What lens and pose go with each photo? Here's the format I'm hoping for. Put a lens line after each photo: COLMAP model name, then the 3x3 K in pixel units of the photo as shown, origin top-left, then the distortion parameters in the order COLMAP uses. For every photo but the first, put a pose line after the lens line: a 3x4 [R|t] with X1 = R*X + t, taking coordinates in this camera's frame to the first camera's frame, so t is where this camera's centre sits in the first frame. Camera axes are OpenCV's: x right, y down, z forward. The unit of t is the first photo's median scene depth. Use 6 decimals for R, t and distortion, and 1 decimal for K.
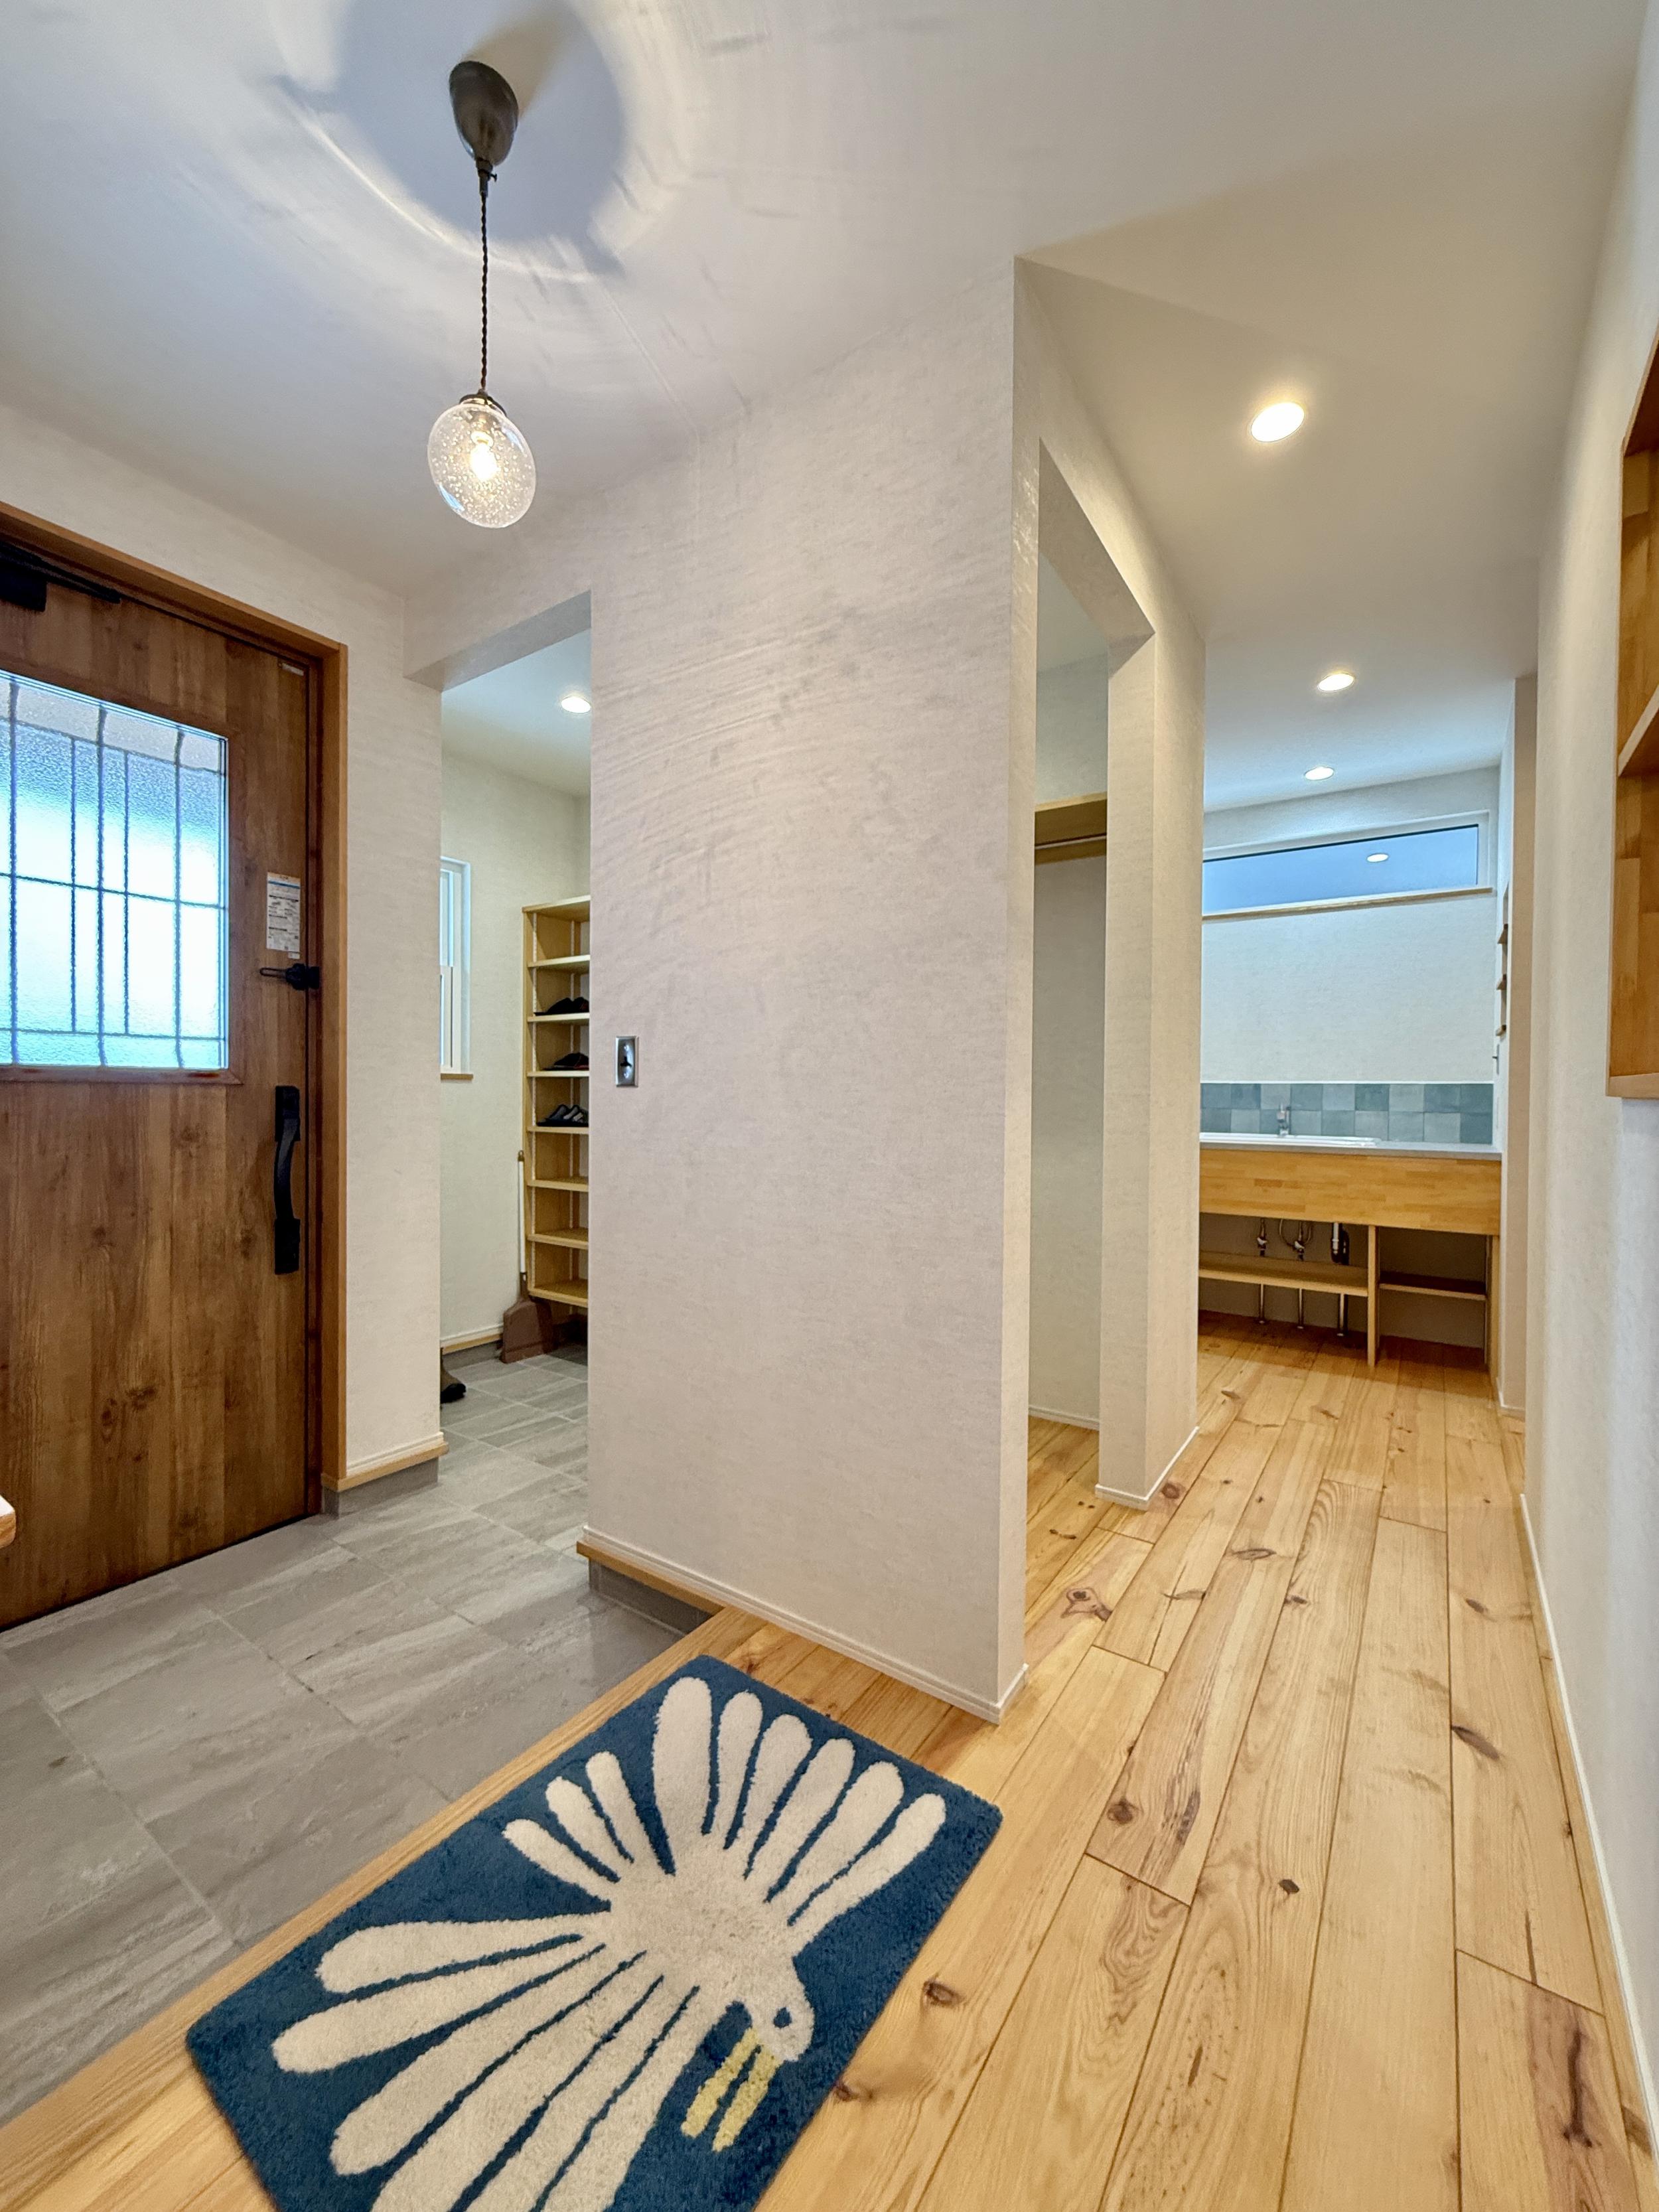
lens RADIAL K [[883.3, 0, 829.5], [0, 883.3, 1106.0], [0, 0, 1]] dist [-0.000909, 0.000251]
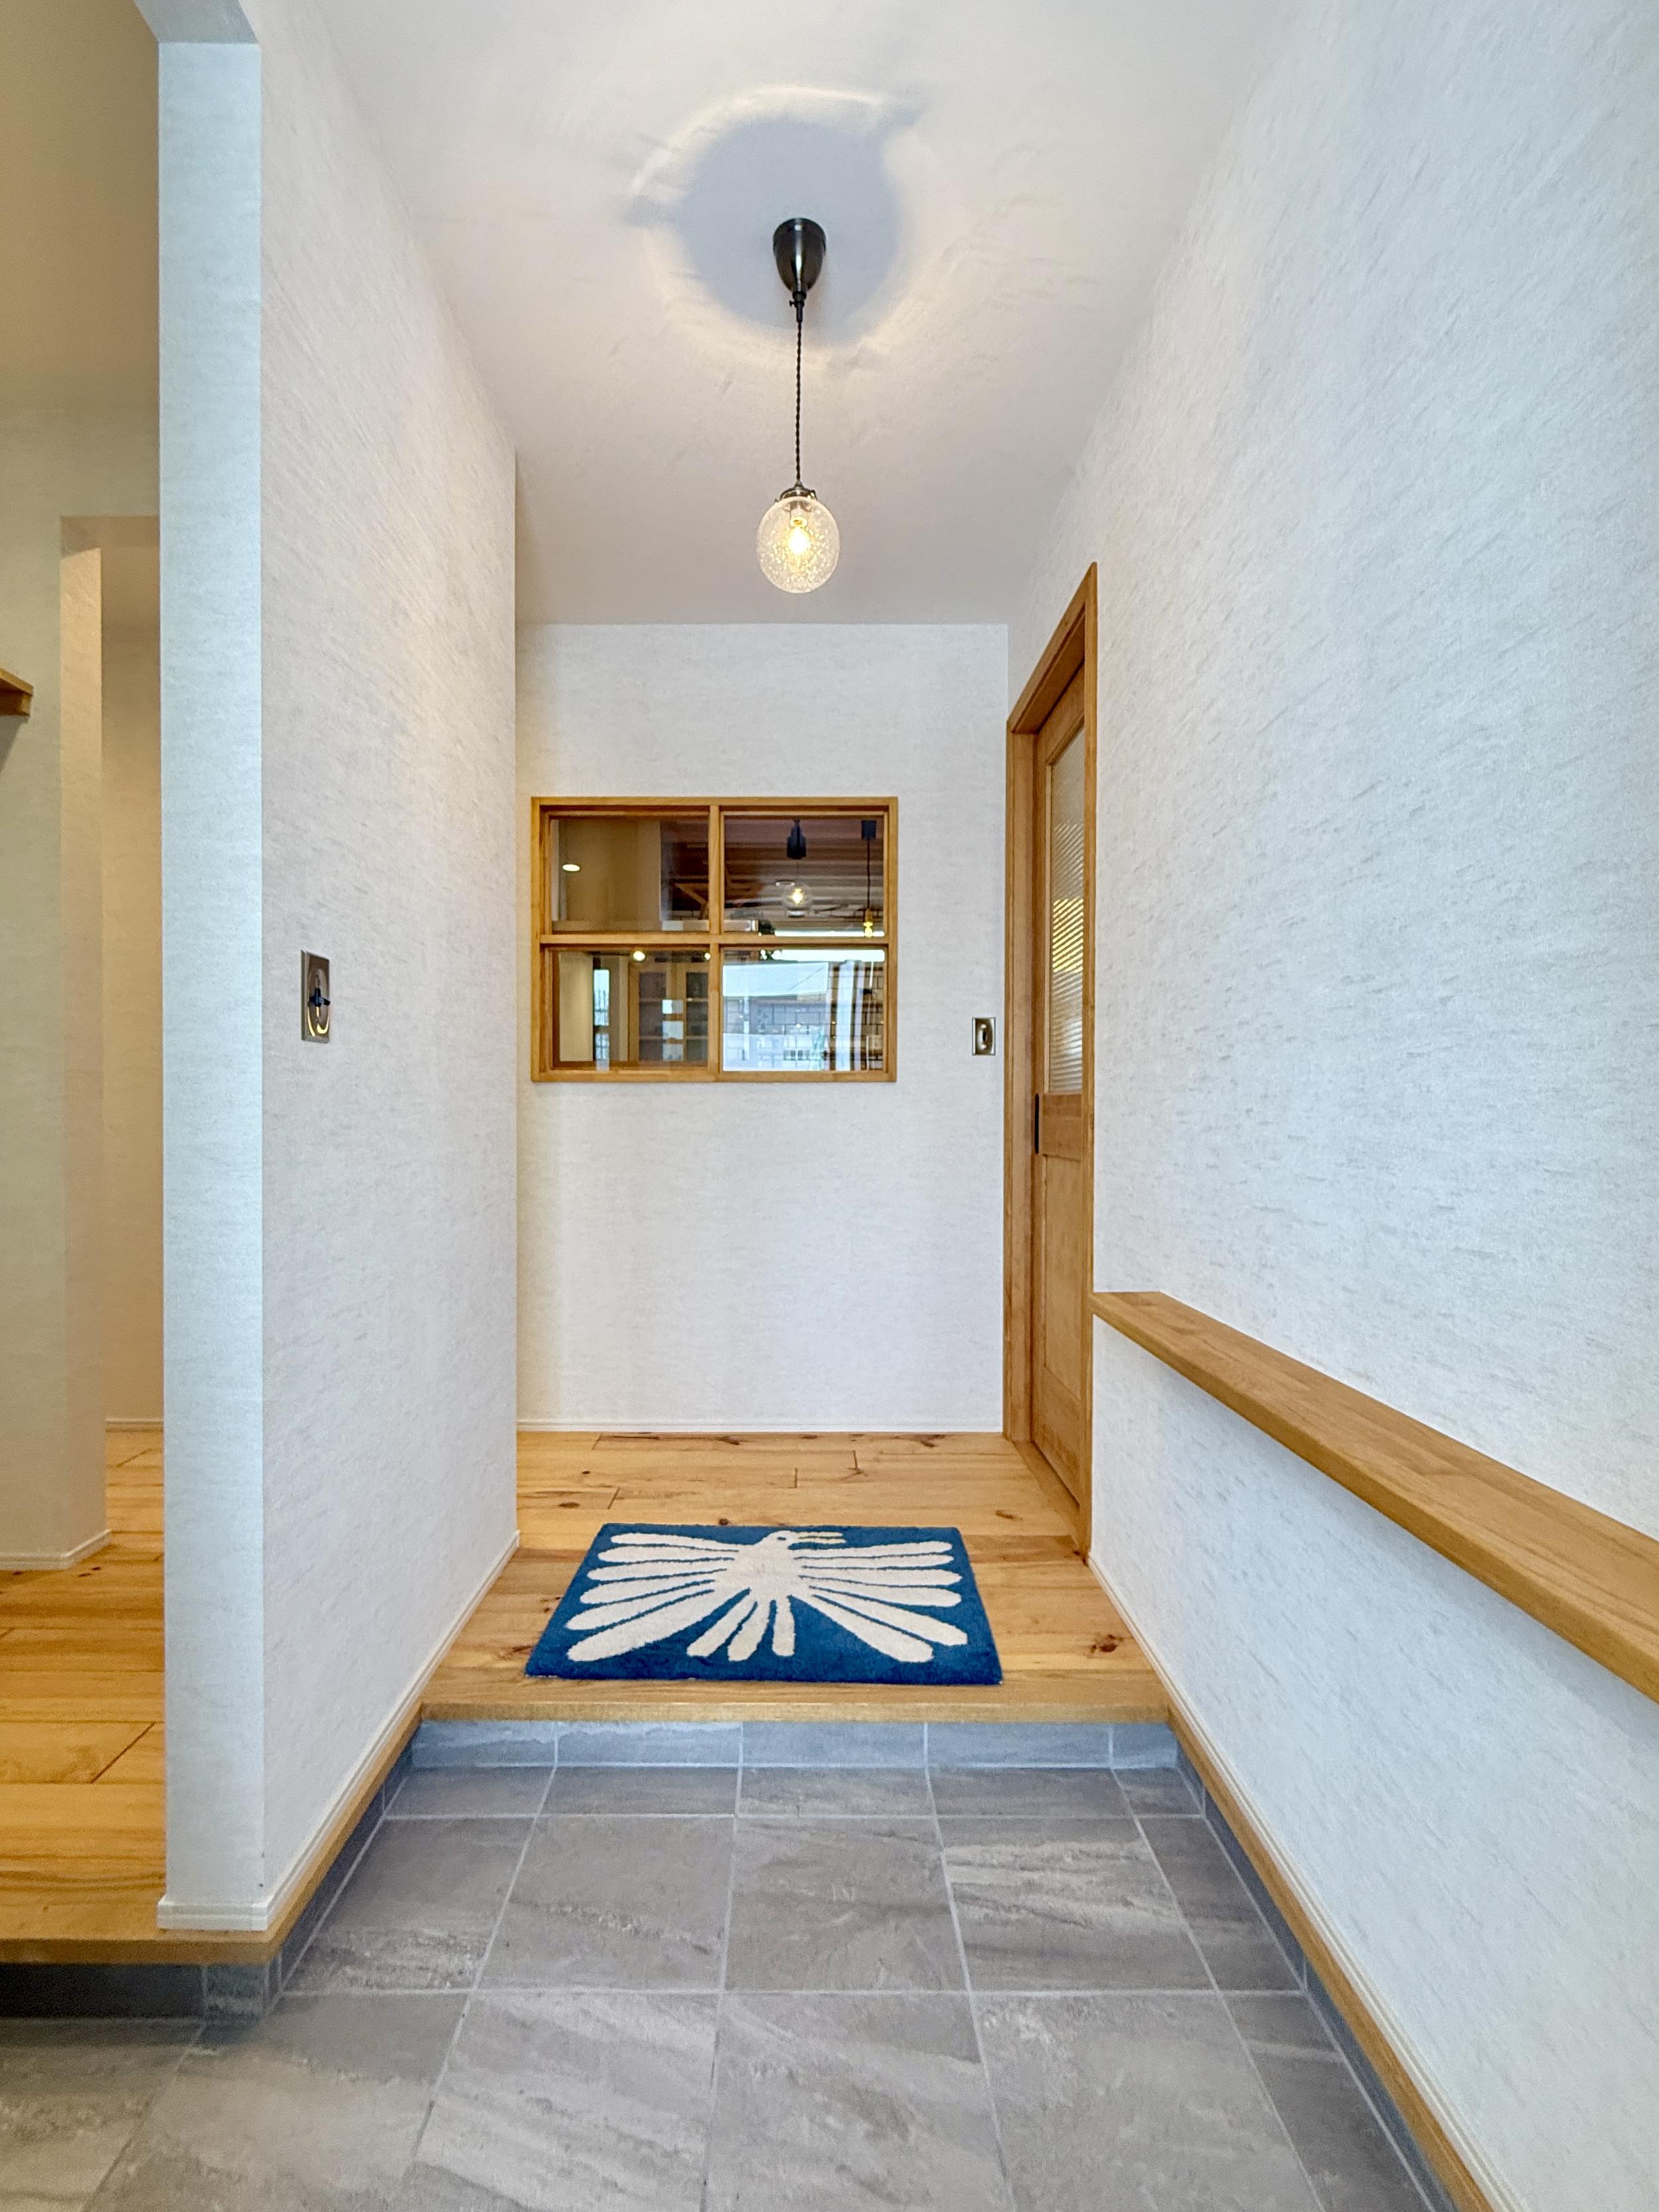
lens RADIAL K [[883.3, 0, 829.5], [0, 883.3, 1106.0], [0, 0, 1]] dist [-0.000909, 0.000251]
pose [[-0.571196, -0.009128, 0.820763, -1.398012], [-0.001994, 0.999951, 0.009733, 0.026885], [-0.820812, 0.003923, -0.571186, 1.637782]]
